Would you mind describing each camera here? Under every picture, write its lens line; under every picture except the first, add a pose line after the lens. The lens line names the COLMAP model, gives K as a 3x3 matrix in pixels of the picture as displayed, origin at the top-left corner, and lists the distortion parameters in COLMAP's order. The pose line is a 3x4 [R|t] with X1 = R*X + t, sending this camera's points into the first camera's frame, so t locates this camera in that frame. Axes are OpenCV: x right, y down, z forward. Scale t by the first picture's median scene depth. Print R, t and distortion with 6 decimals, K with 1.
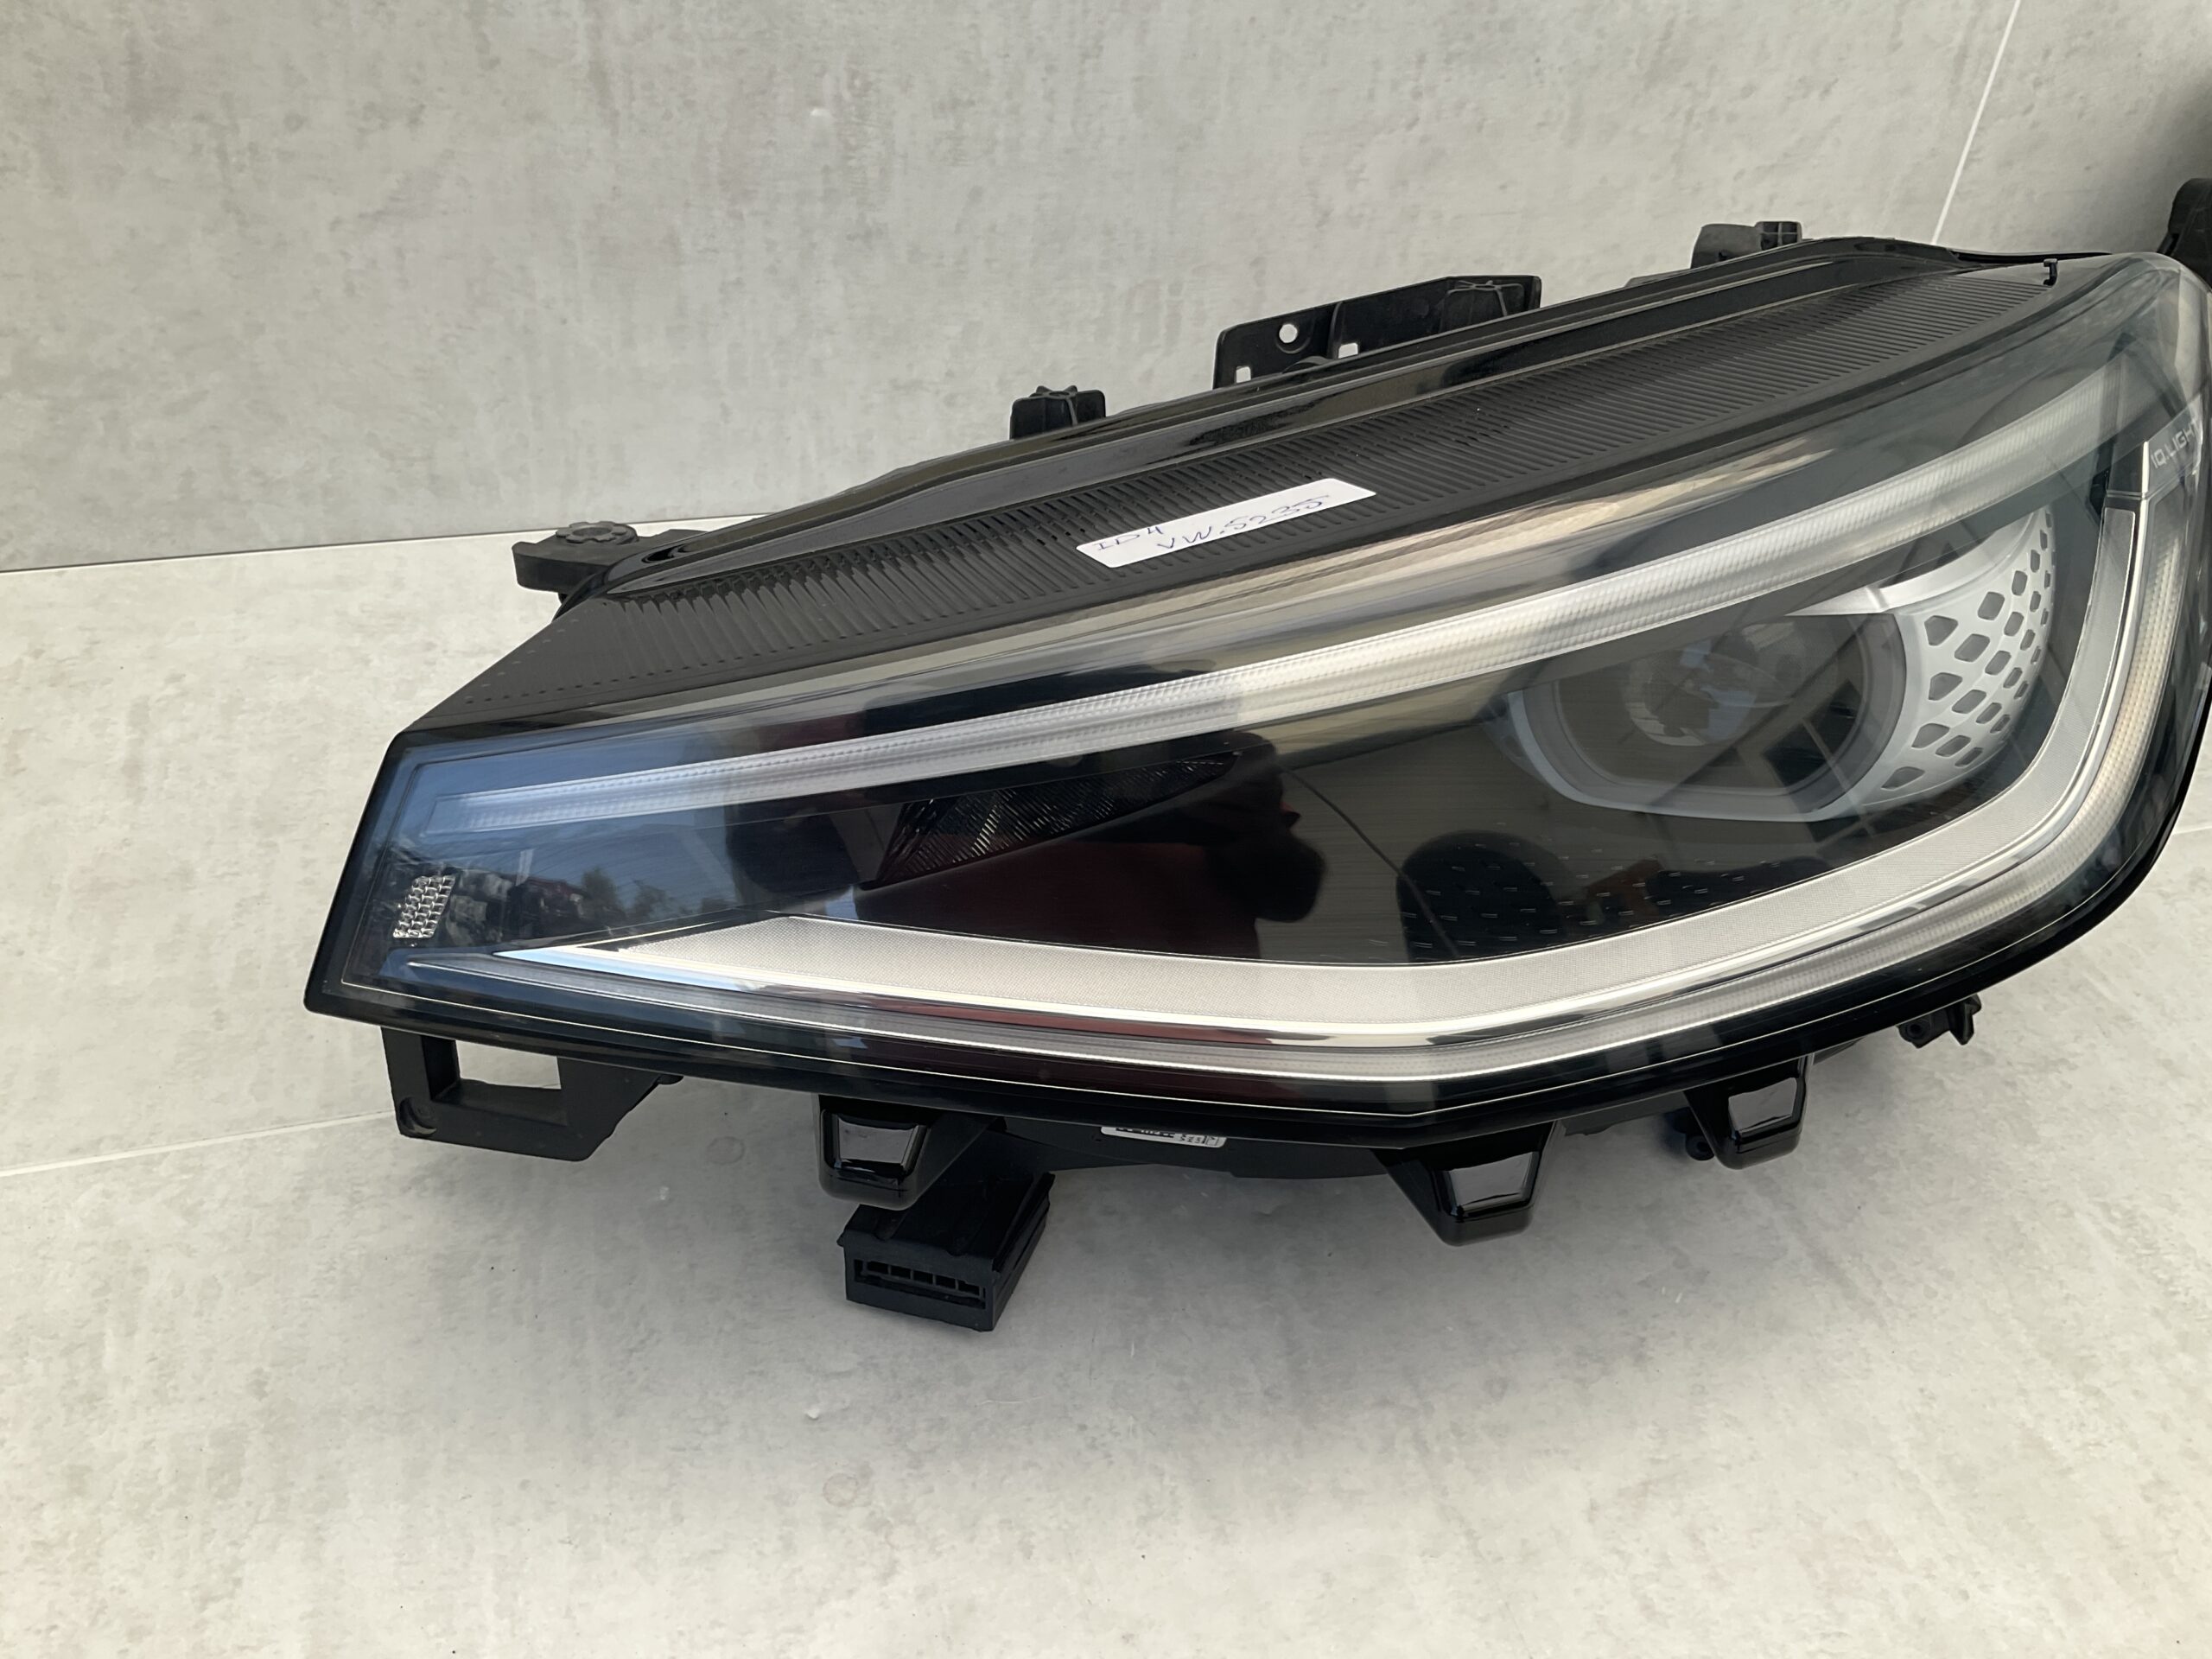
lens RADIAL K [[1854.7, 0, 1125.0], [0, 1854.7, 840.3], [0, 0, 1]] dist [0.054908, -0.144787]
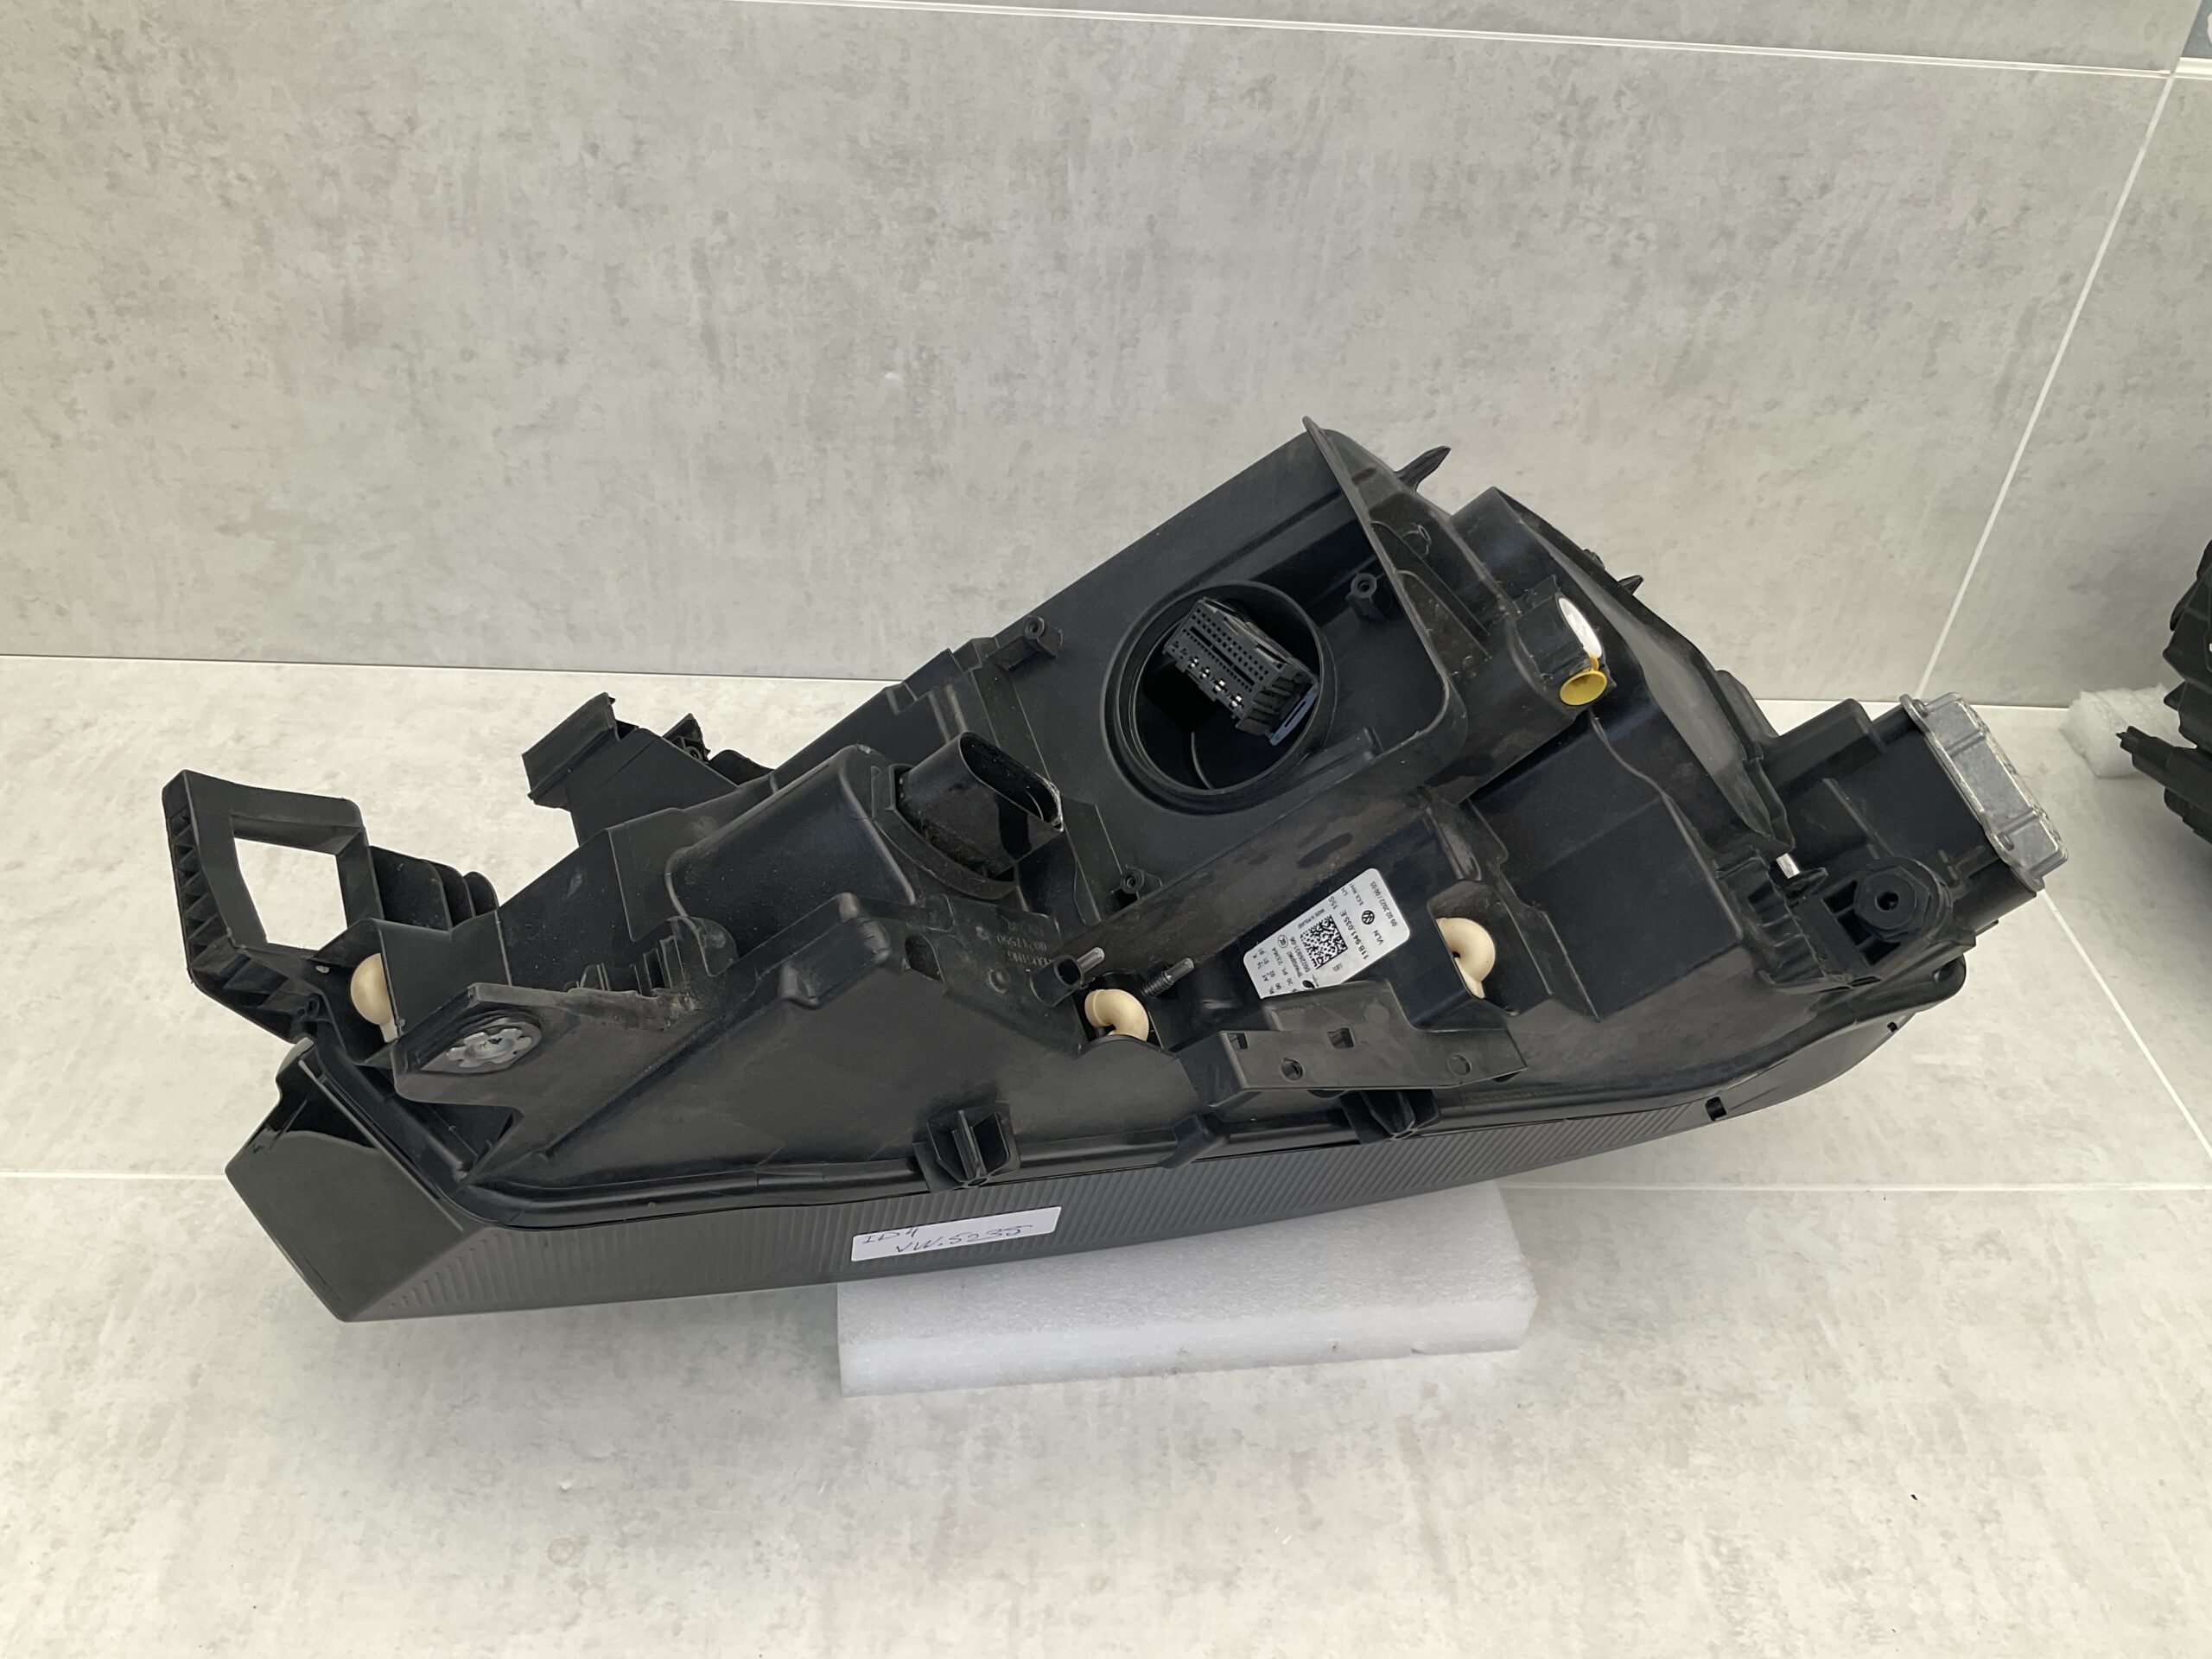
lens RADIAL K [[1852.7, 0, 1120.2], [0, 1852.7, 837.6], [0, 0, 1]] dist [0.092001, -0.221381]
pose [[0.968915, 0.148975, -0.197511, 0.252147], [-0.148151, 0.988782, 0.019030, -0.140572], [0.198130, 0.010823, 0.980116, -0.131726]]
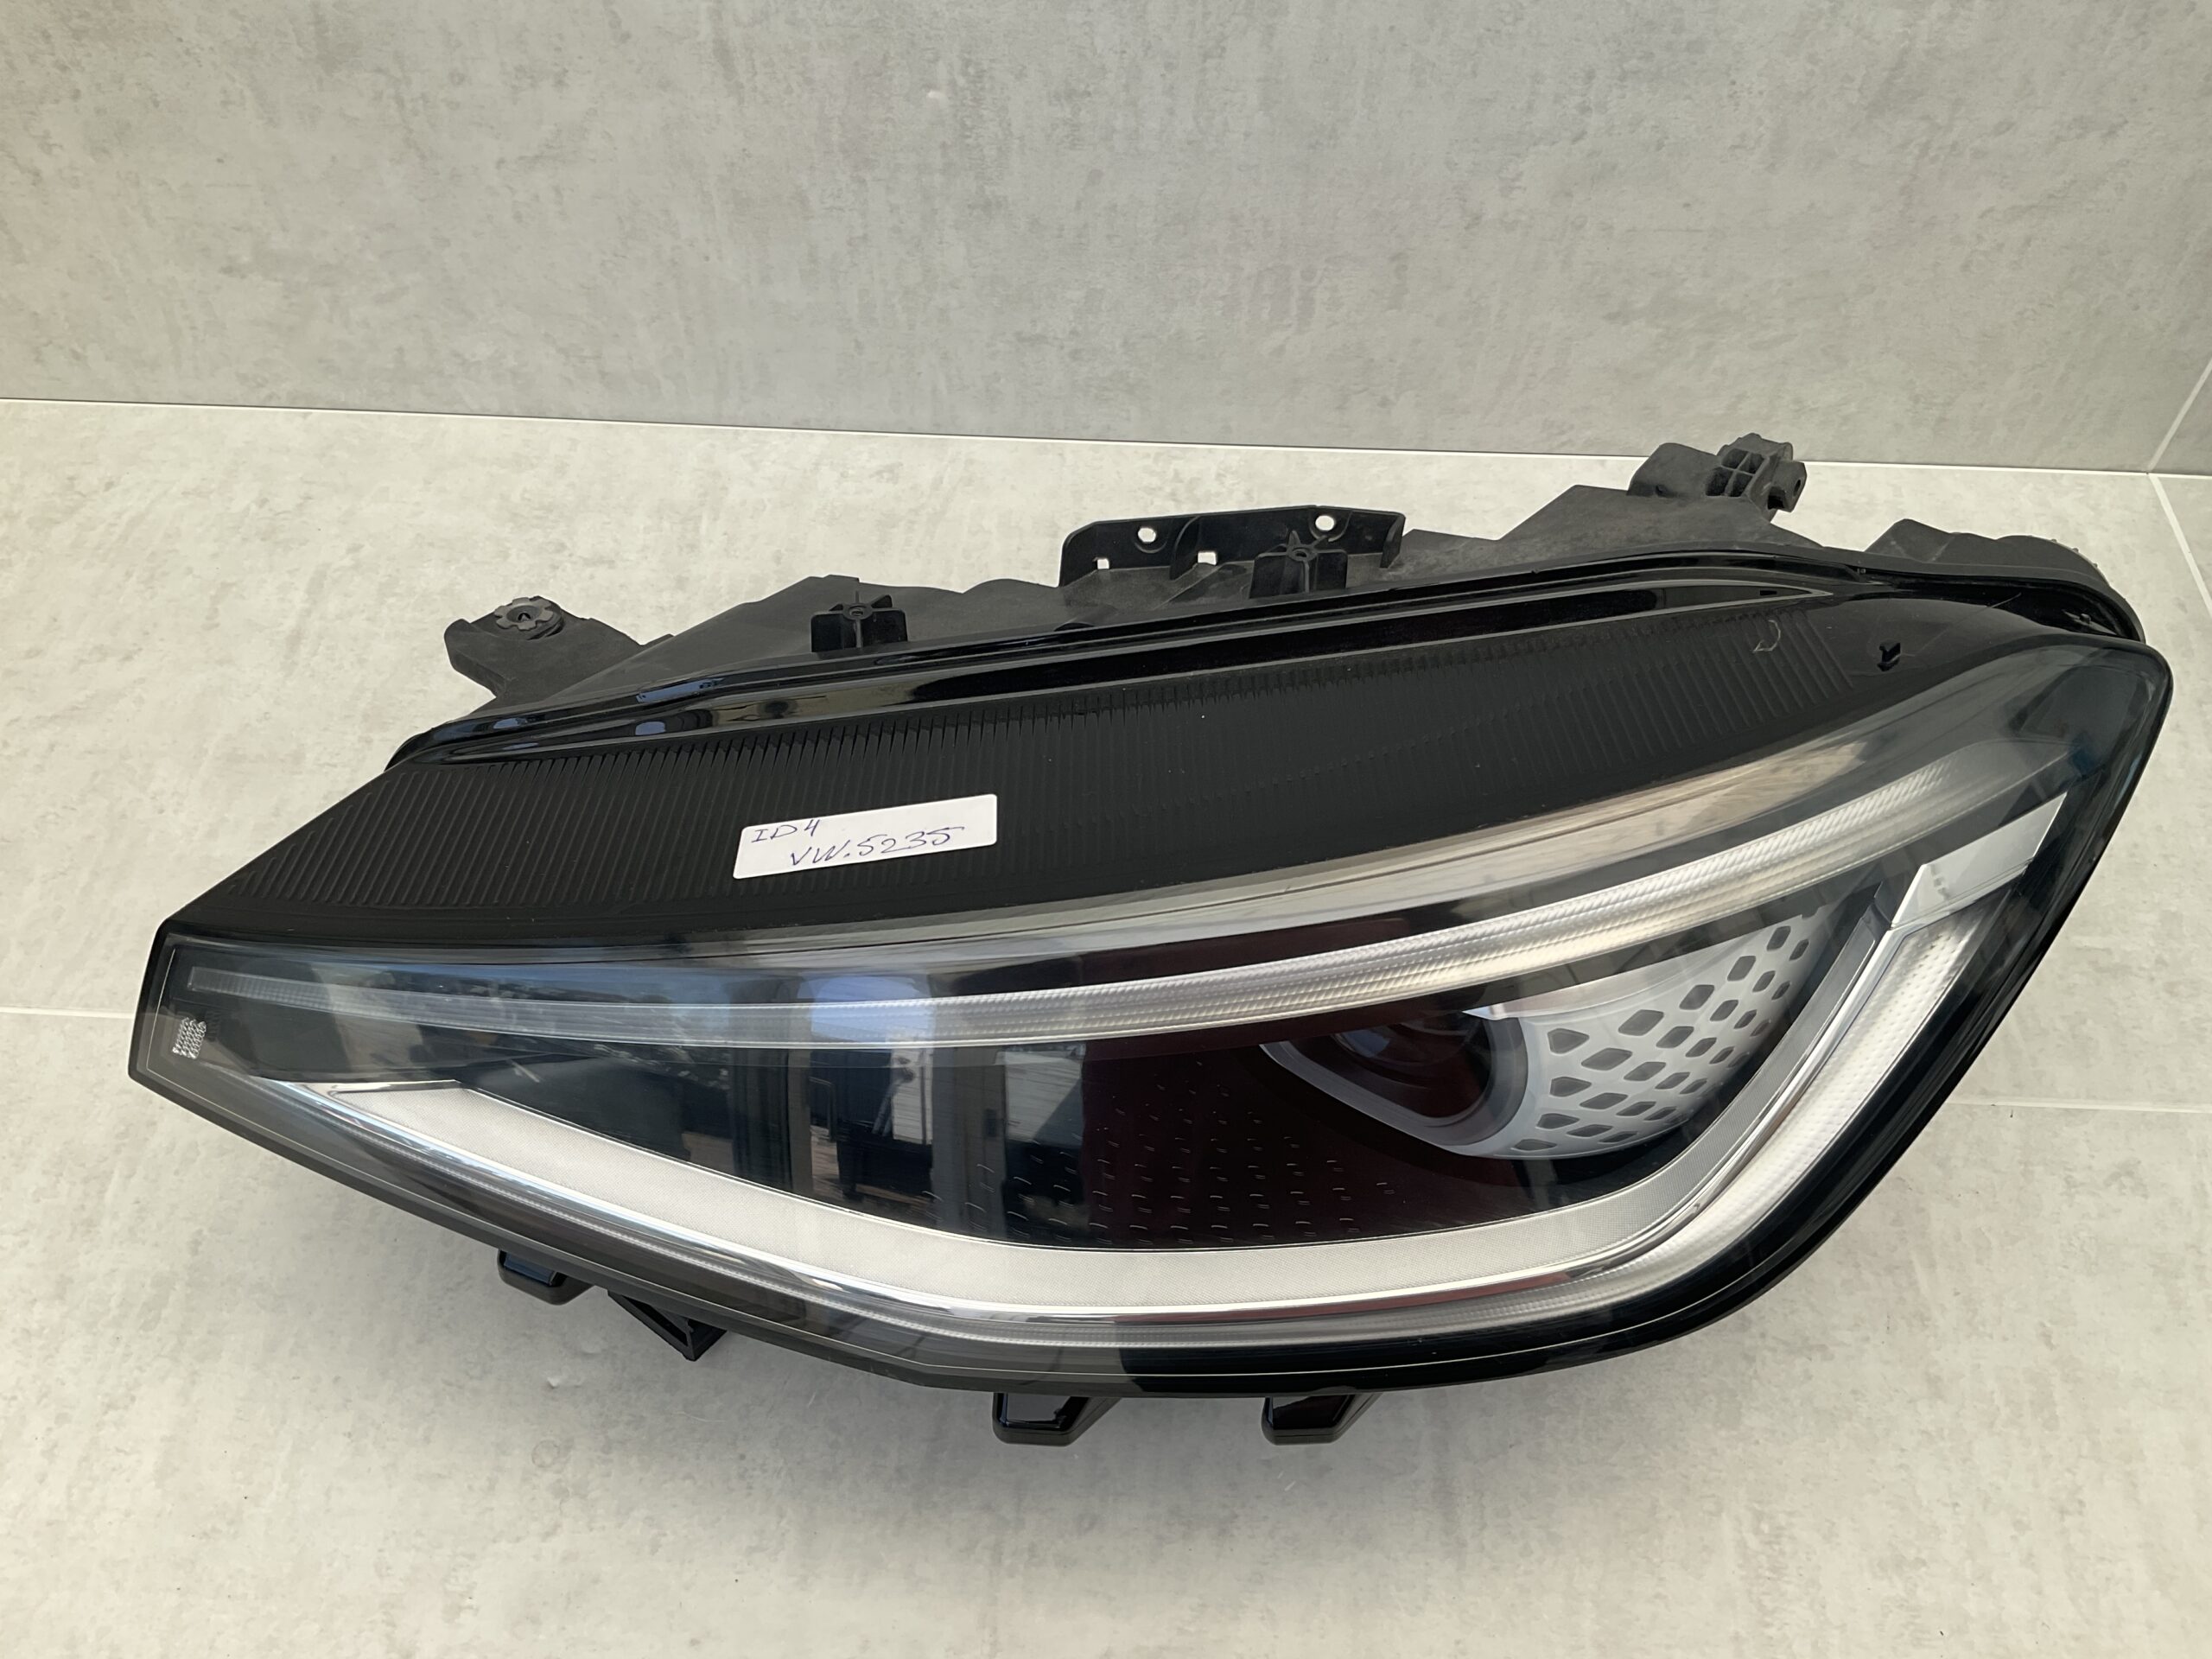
lens RADIAL K [[1855.5, 0, 1115.5], [0, 1855.5, 849.5], [0, 0, 1]] dist [0.038643, -0.107116]
pose [[0.939276, 0.227354, -0.257044, 0.277641], [-0.159168, 0.952230, 0.260620, -0.274287], [0.304018, -0.203881, 0.930594, 0.003012]]
